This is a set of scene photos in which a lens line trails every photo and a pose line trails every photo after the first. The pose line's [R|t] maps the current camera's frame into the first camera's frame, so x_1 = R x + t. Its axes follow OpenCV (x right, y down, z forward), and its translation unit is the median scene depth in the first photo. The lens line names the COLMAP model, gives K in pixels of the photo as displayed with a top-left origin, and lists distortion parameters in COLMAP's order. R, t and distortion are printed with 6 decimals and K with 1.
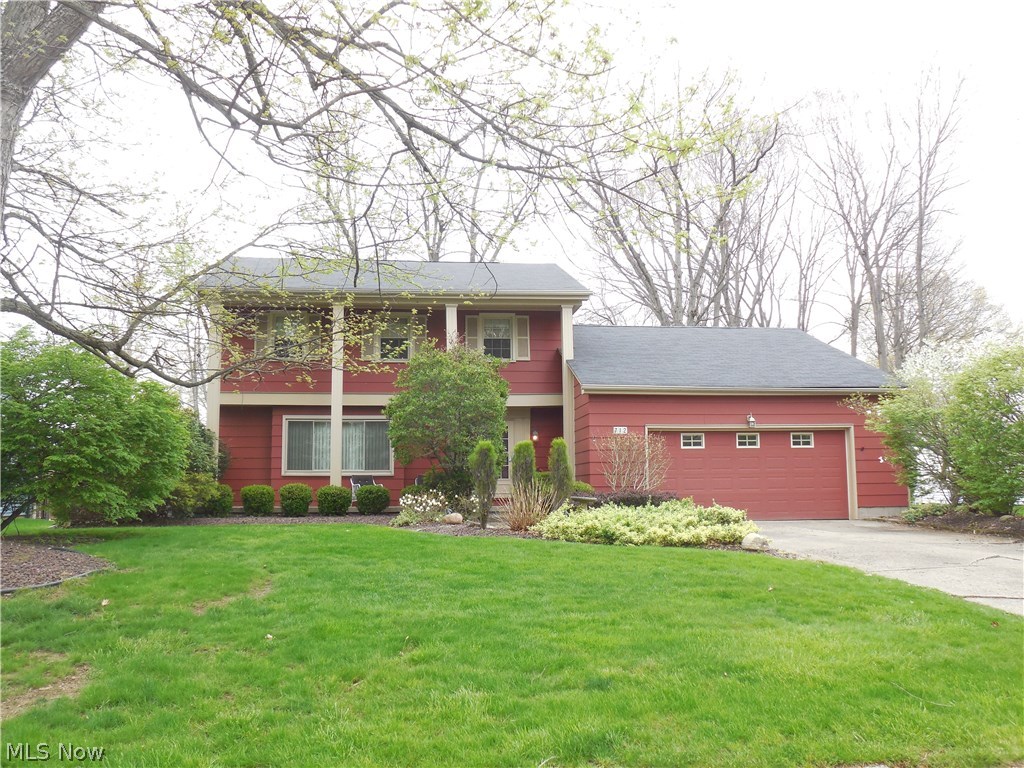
lens RADIAL K [[885.9, 0, 512.0], [0, 885.9, 384.0], [0, 0, 1]] dist [-0.033713, 0.002979]
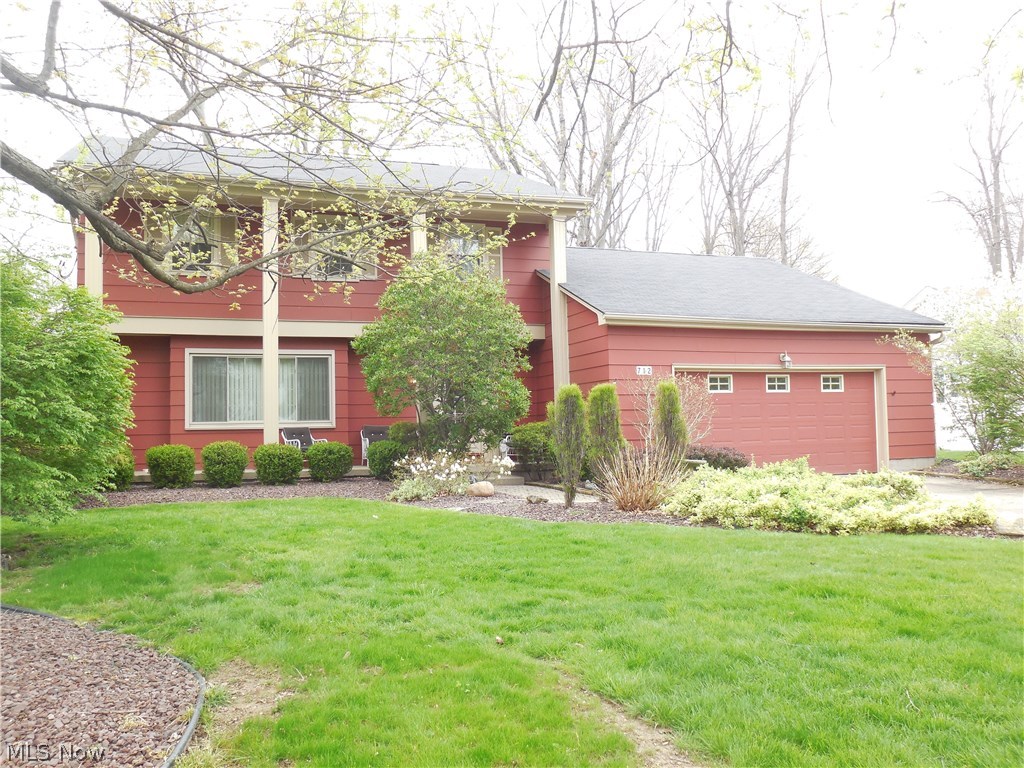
lens RADIAL K [[885.9, 0, 512.0], [0, 885.9, 384.0], [0, 0, 1]] dist [-0.033713, 0.002979]
pose [[0.974152, 0.001158, 0.225889, -0.173385], [-0.016339, 0.997729, 0.065347, 0.013205], [-0.225300, -0.067349, 0.971959, 0.233336]]
